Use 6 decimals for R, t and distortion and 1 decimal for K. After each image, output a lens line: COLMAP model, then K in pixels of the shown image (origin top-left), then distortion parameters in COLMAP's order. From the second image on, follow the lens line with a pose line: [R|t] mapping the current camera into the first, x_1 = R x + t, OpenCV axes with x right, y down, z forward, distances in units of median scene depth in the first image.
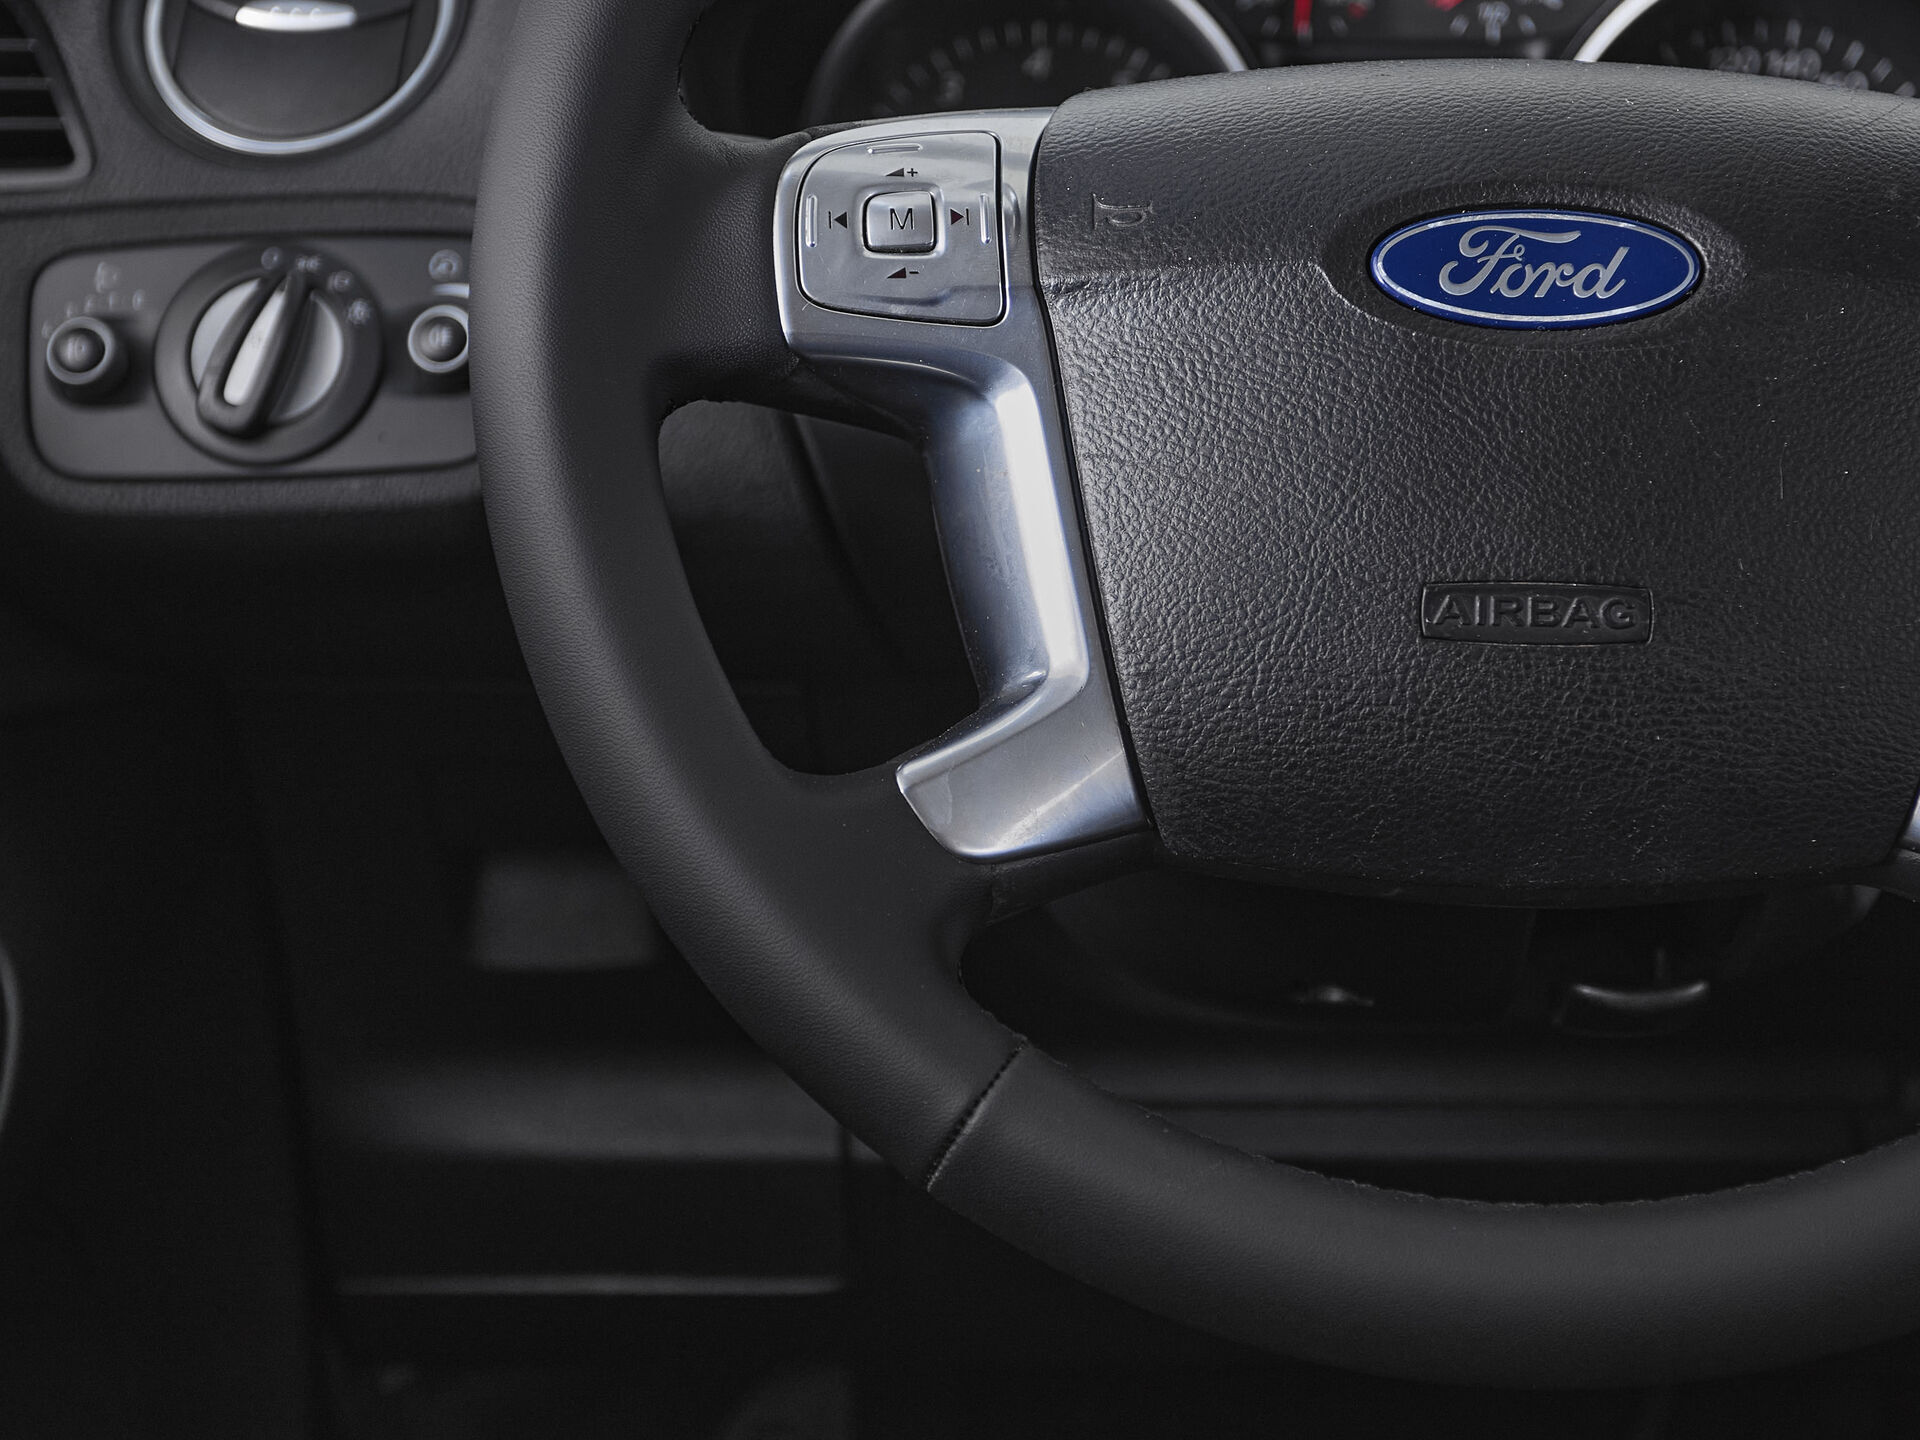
lens RADIAL K [[3422.0, 0, 1052.6], [0, 3422.0, 644.4], [0, 0, 1]] dist [0.005012, 0.000000]
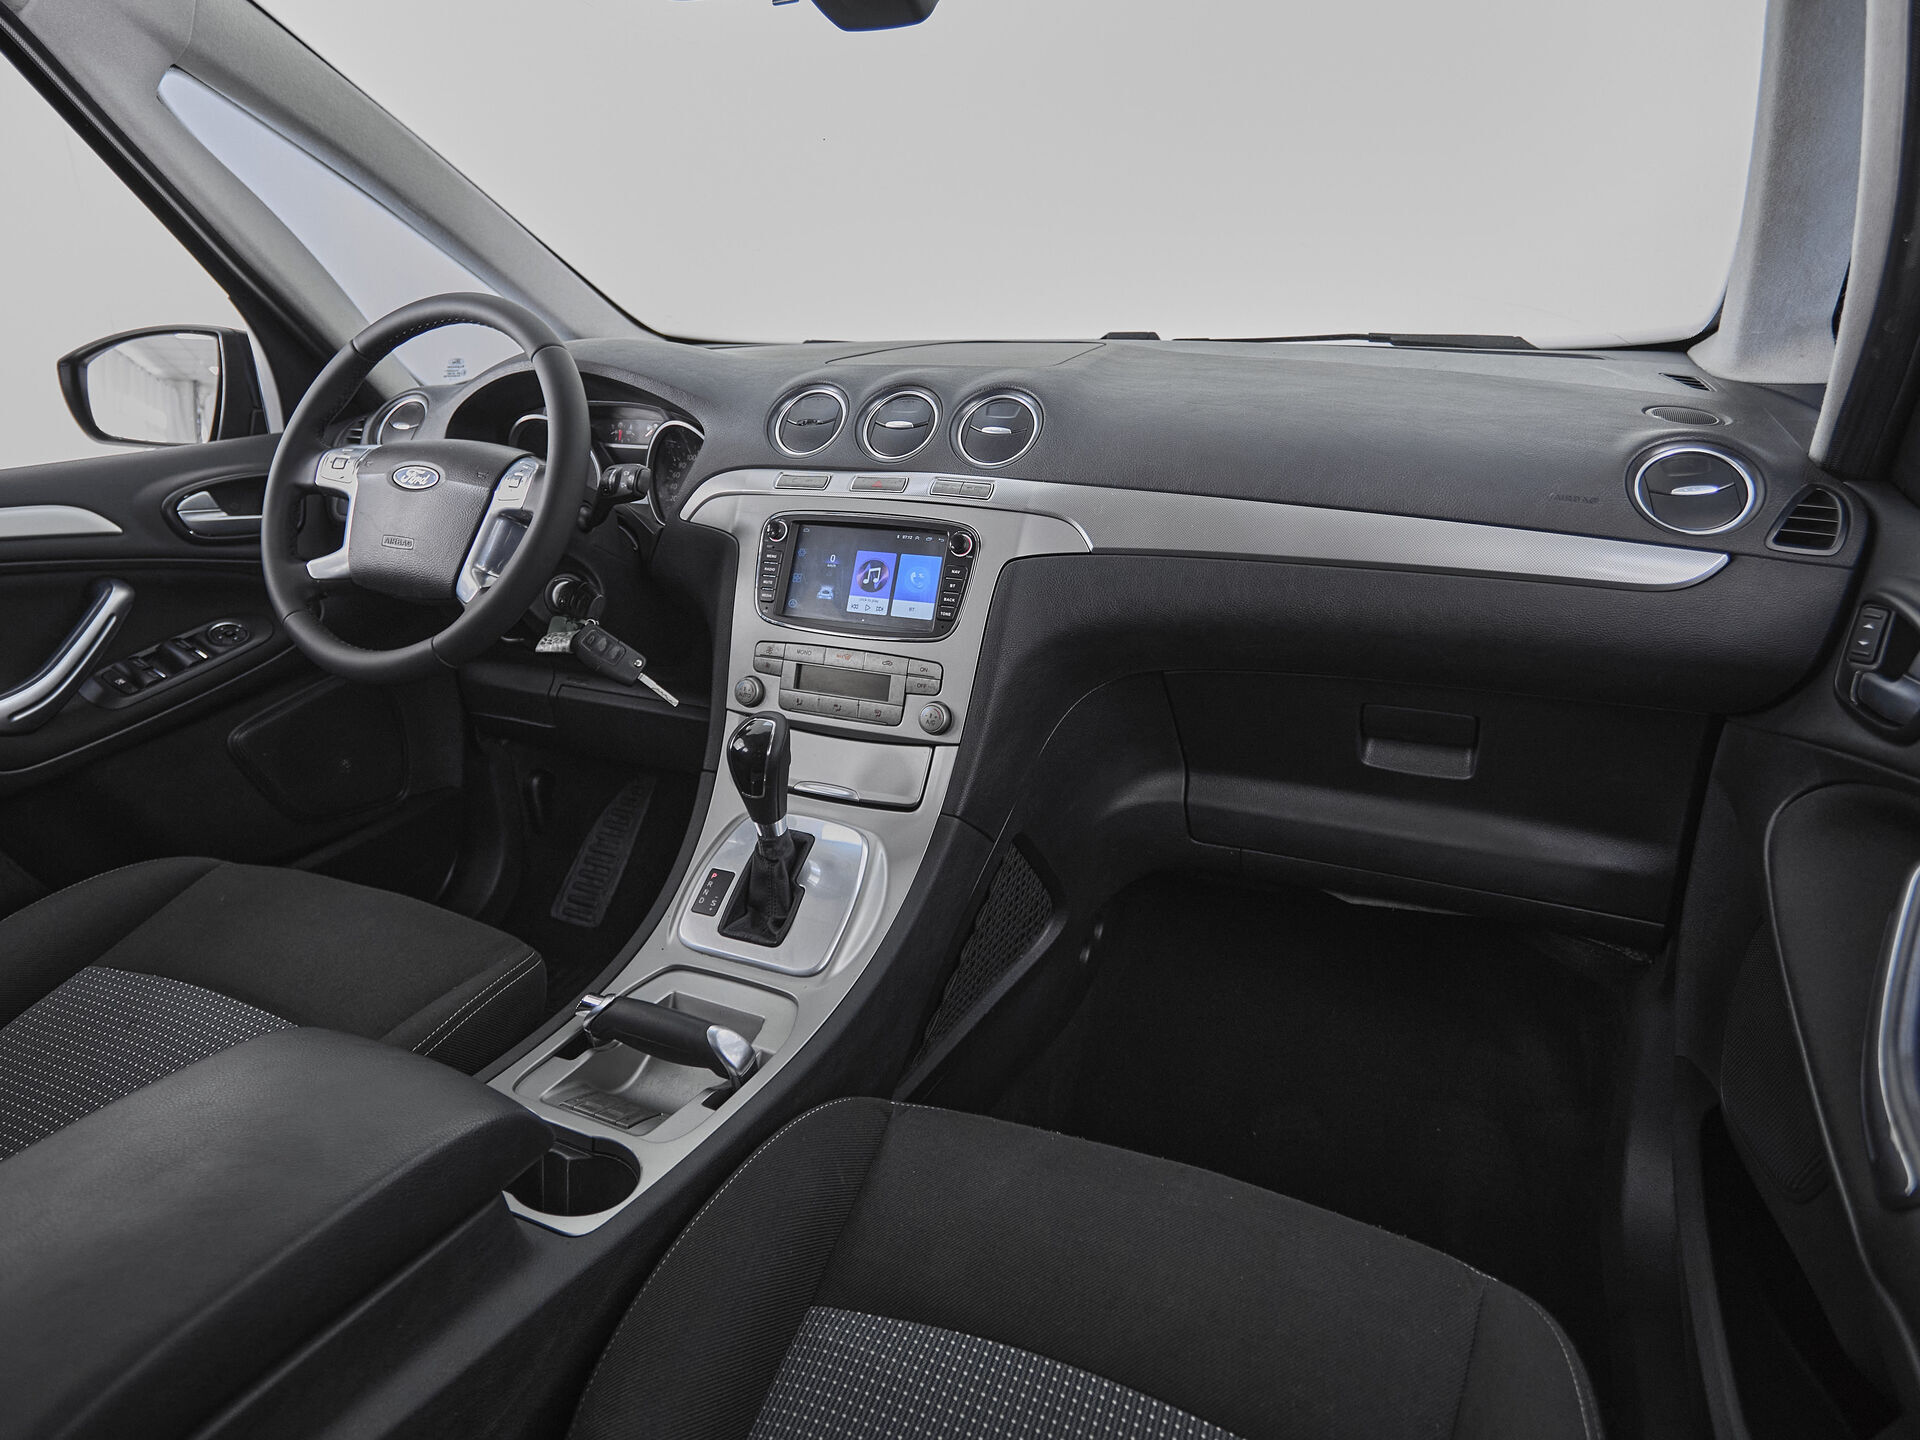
lens RADIAL K [[1205.2, 0, 929.4], [0, 1205.2, 610.9], [0, 0, 1]] dist [-0.001468, -0.004994]
pose [[0.910422, 0.102607, -0.400754, 1.575874], [-0.123522, 0.991984, -0.026632, 0.042273], [0.394809, 0.073748, 0.915799, -0.347123]]
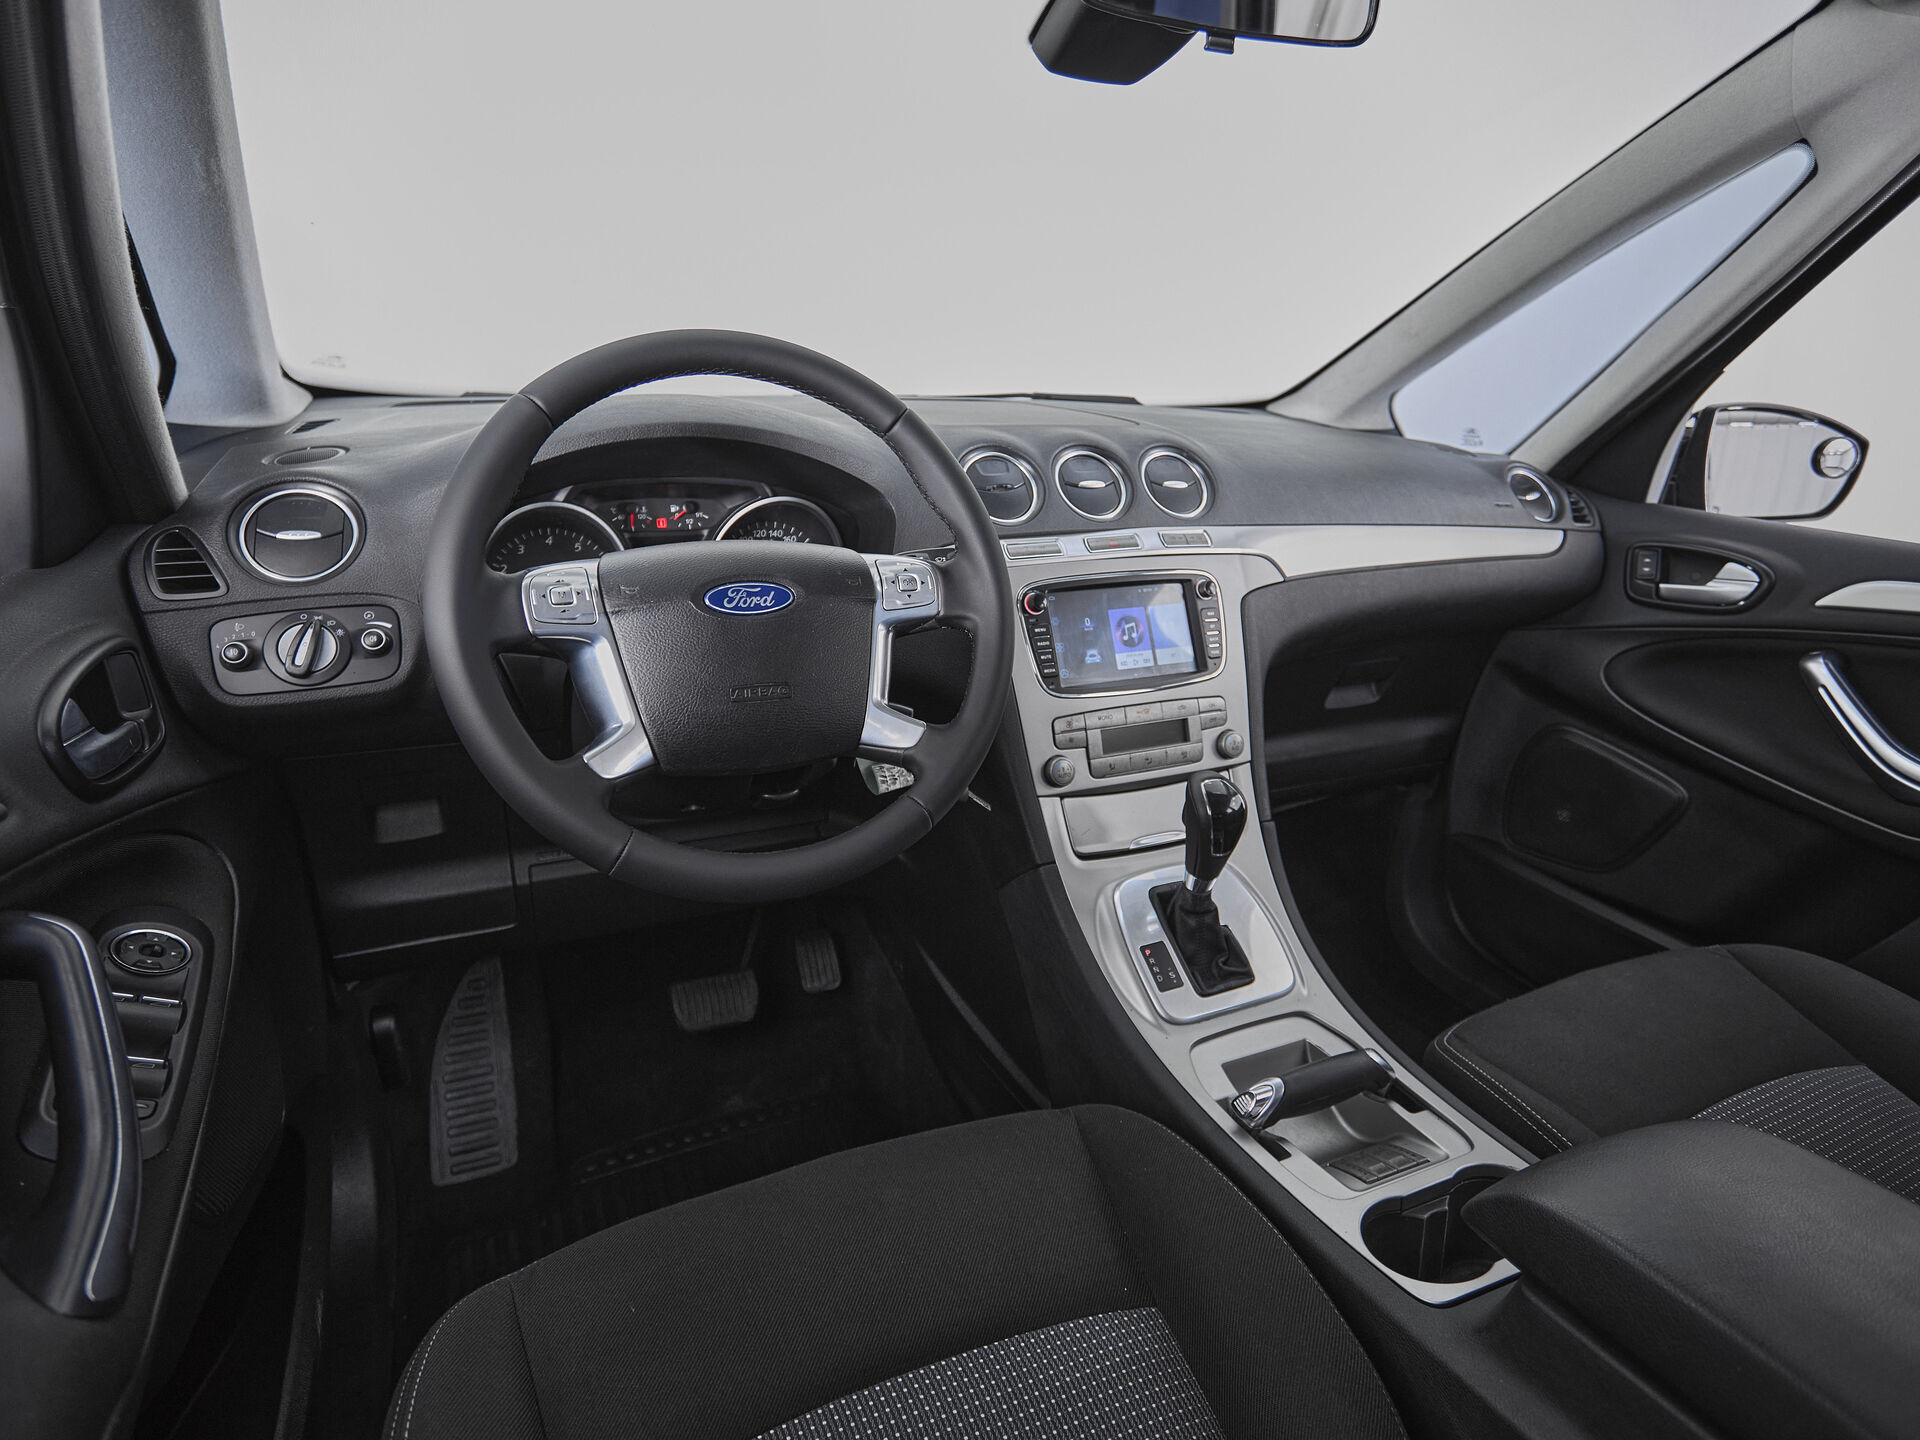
lens RADIAL K [[1056.2, 0, 961.1], [0, 1056.2, 708.2], [0, 0, 1]] dist [-0.004169, -0.001399]
pose [[0.897468, -0.103729, 0.428708, -0.149012], [0.098673, 0.994536, 0.034070, -0.009395], [-0.429900, 0.011725, 0.902800, -0.110632]]
